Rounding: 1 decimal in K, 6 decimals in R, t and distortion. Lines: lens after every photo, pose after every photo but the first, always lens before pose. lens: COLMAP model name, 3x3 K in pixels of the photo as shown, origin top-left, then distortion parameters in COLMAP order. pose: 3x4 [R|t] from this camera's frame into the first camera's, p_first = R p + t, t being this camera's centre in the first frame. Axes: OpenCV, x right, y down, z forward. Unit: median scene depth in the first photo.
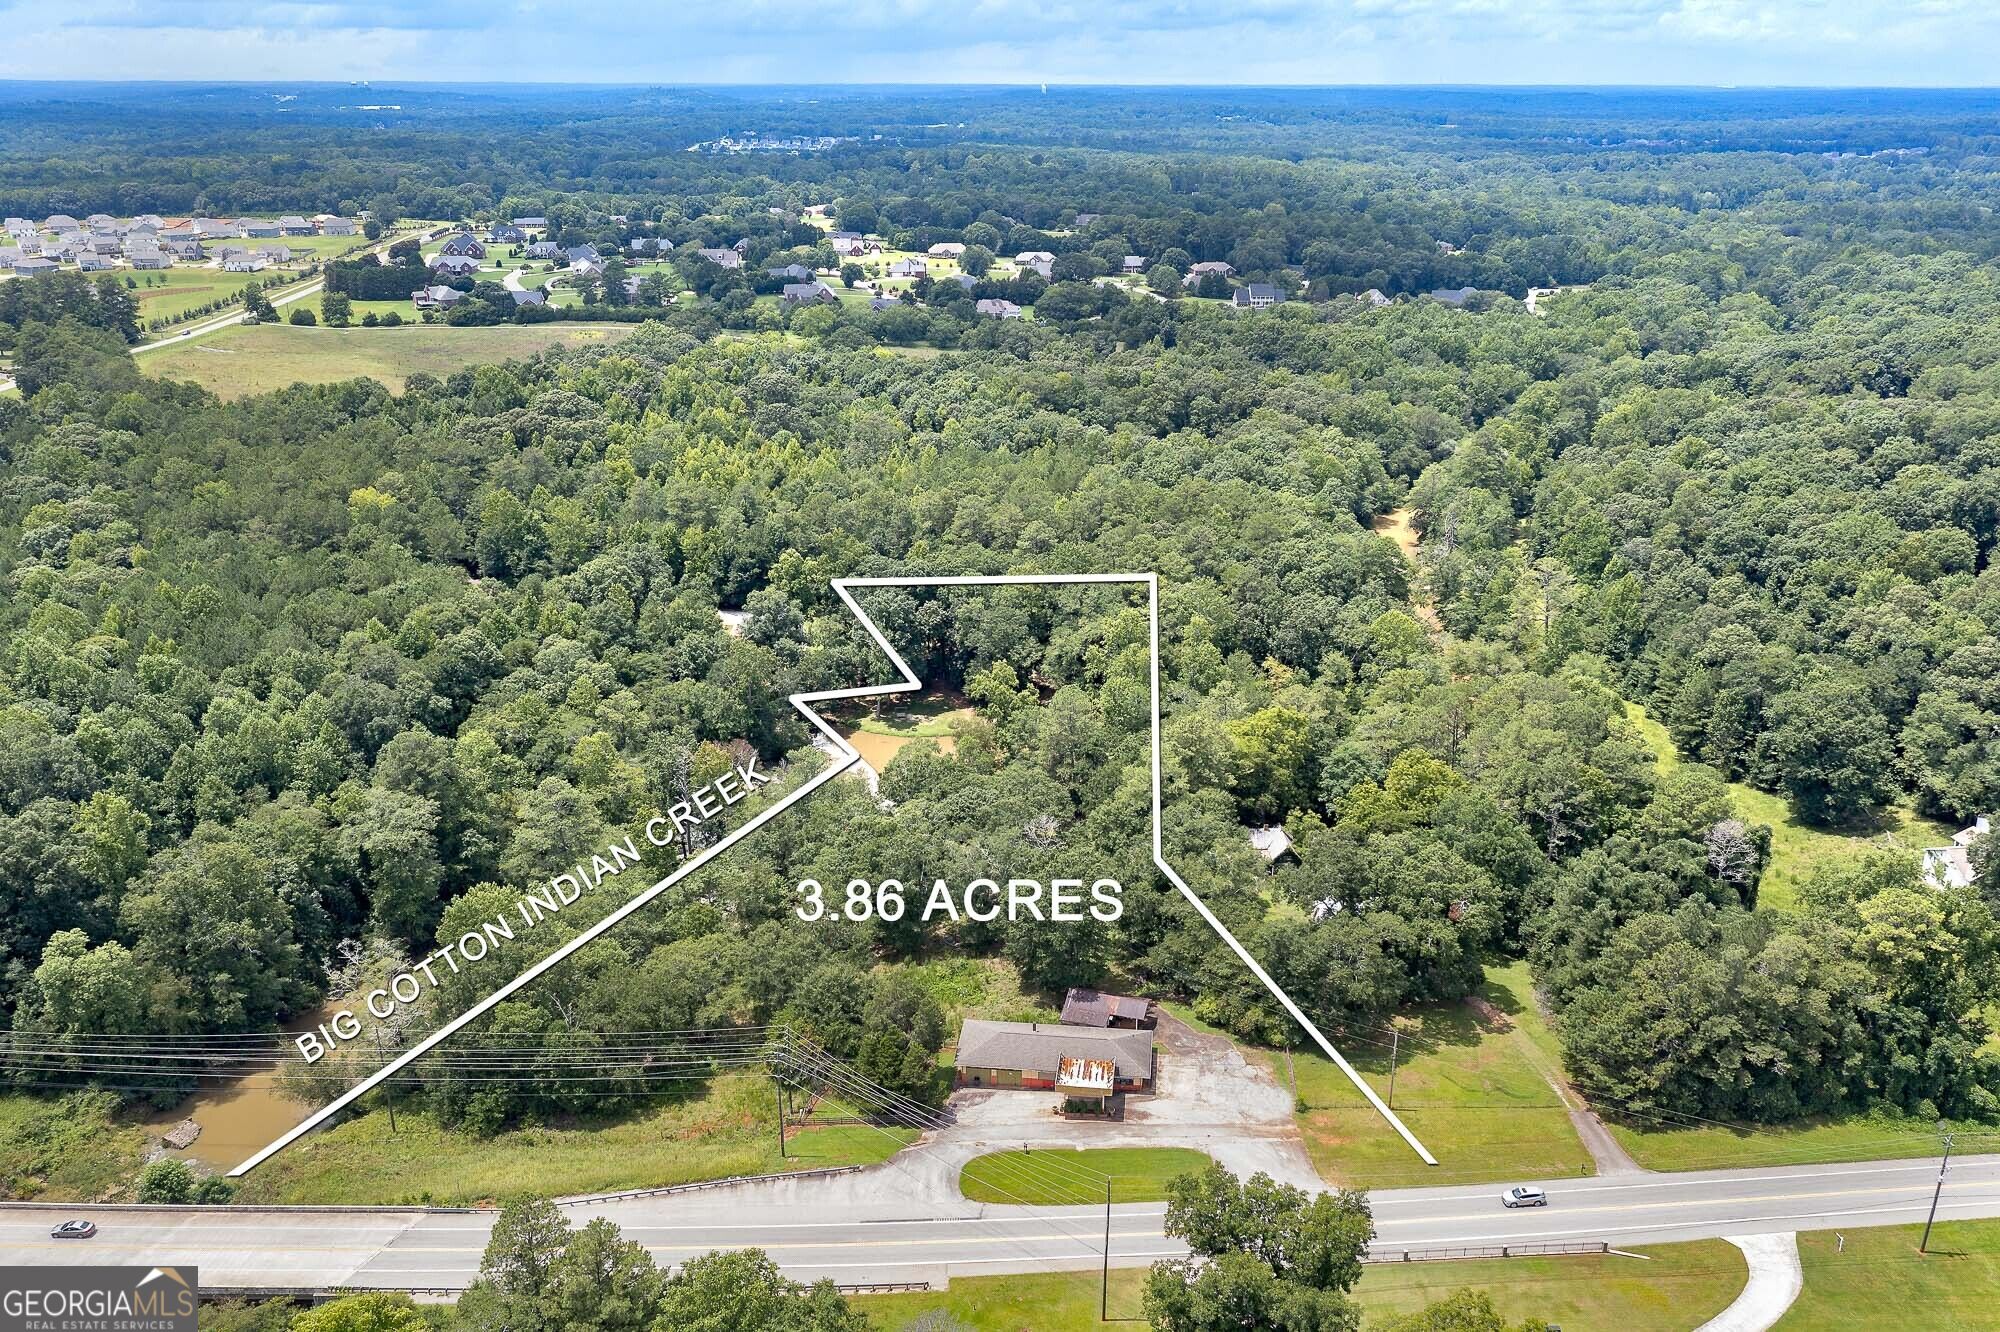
lens RADIAL K [[1594.1, 0, 1000.0], [0, 1594.1, 666.0], [0, 0, 1]] dist [-0.001882, 0.002927]
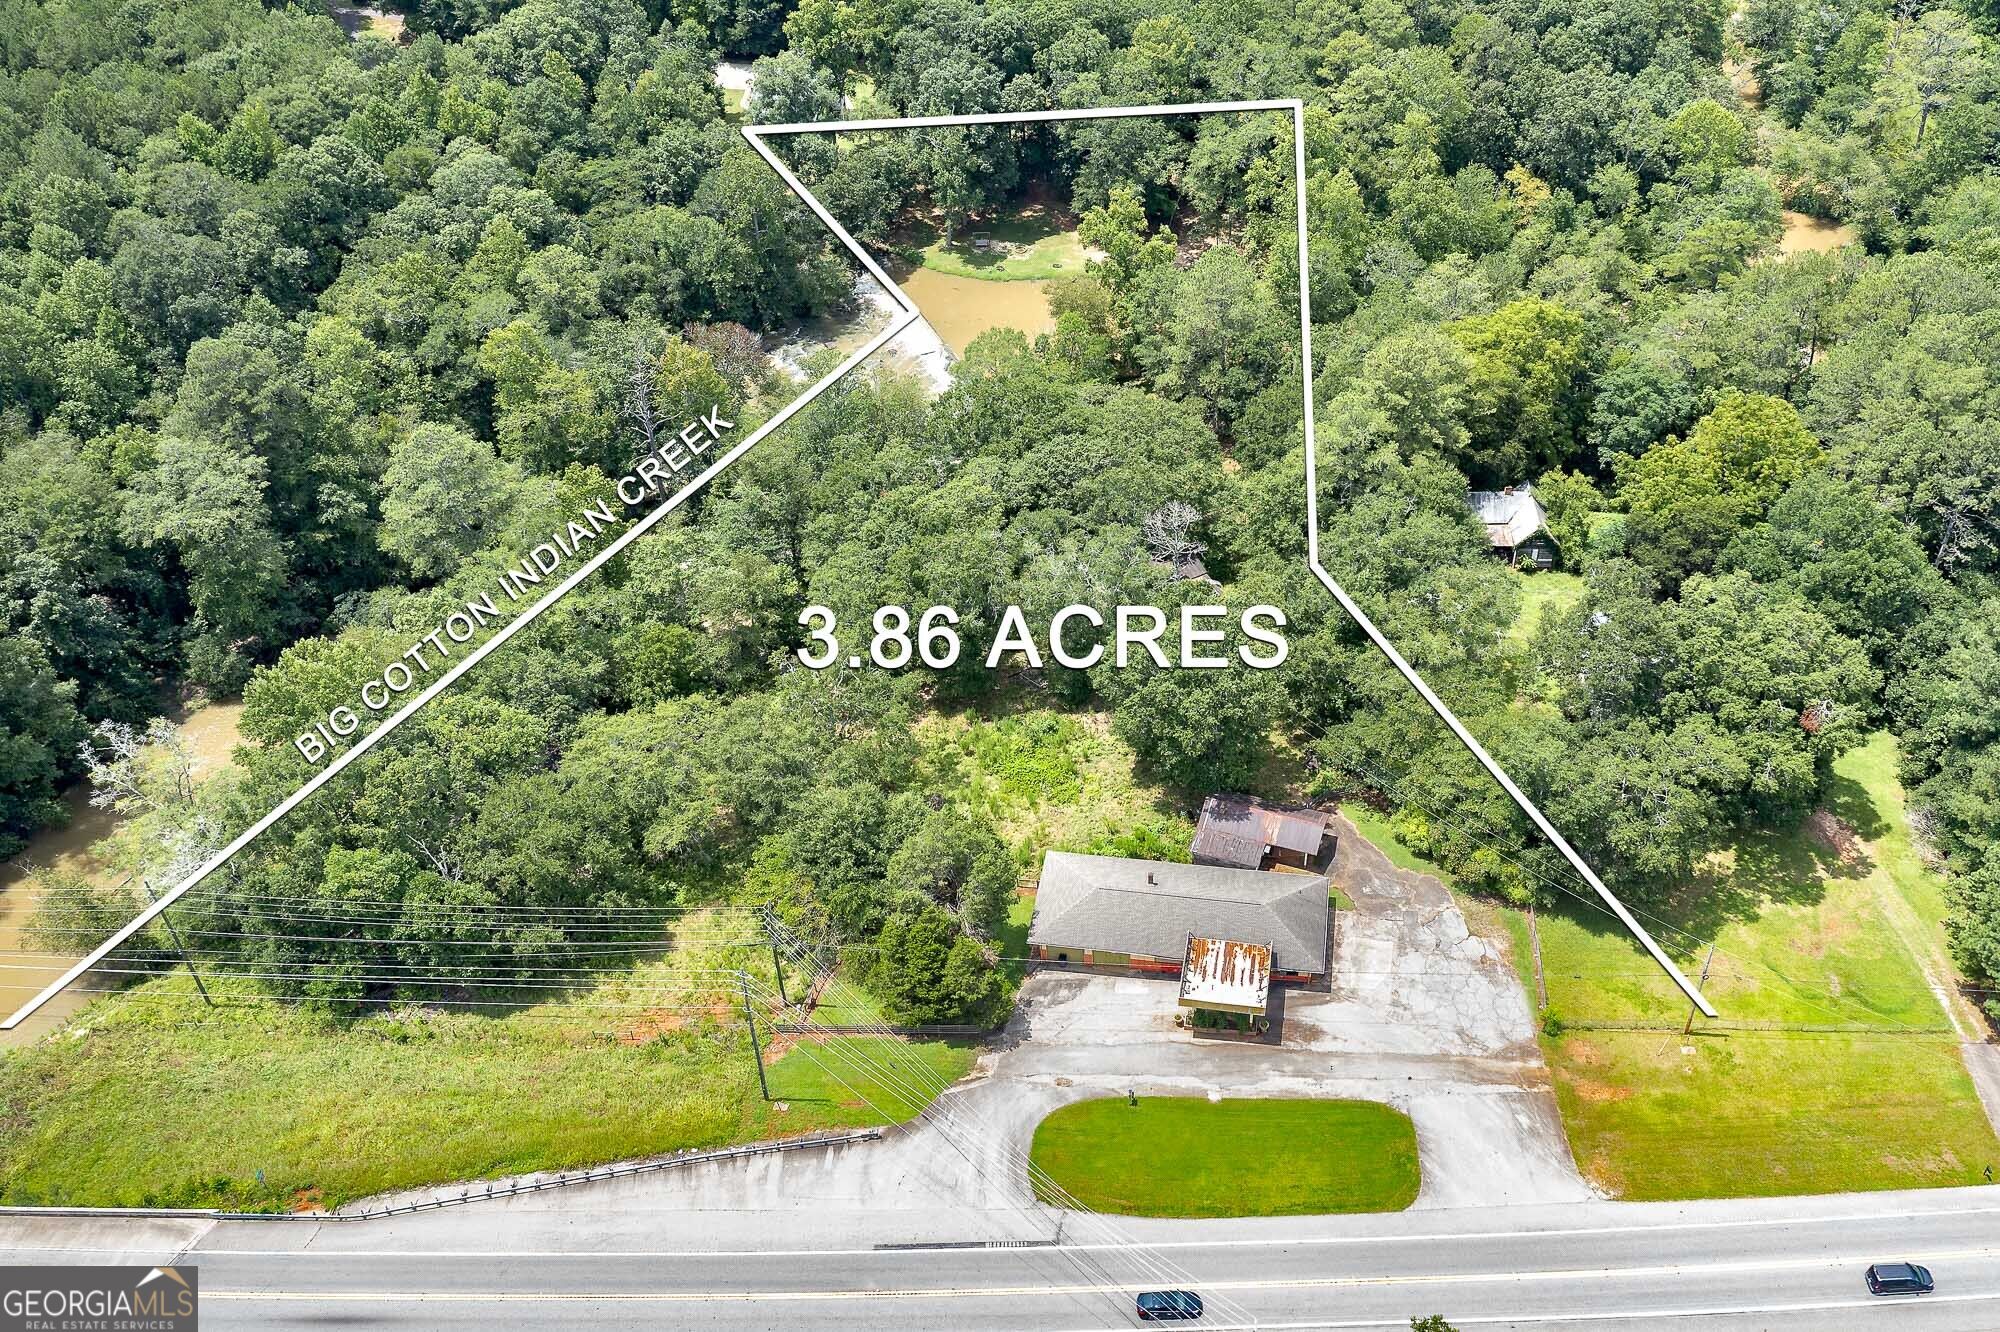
lens RADIAL K [[1897.1, 0, 1117.9], [0, 1897.1, 665.7], [0, 0, 1]] dist [-0.001697, 0.010940]
pose [[0.999891, 0.010602, -0.010323, 0.012681], [-0.006803, 0.948876, 0.315575, -0.087662], [0.013141, -0.315470, 0.948845, 0.236859]]
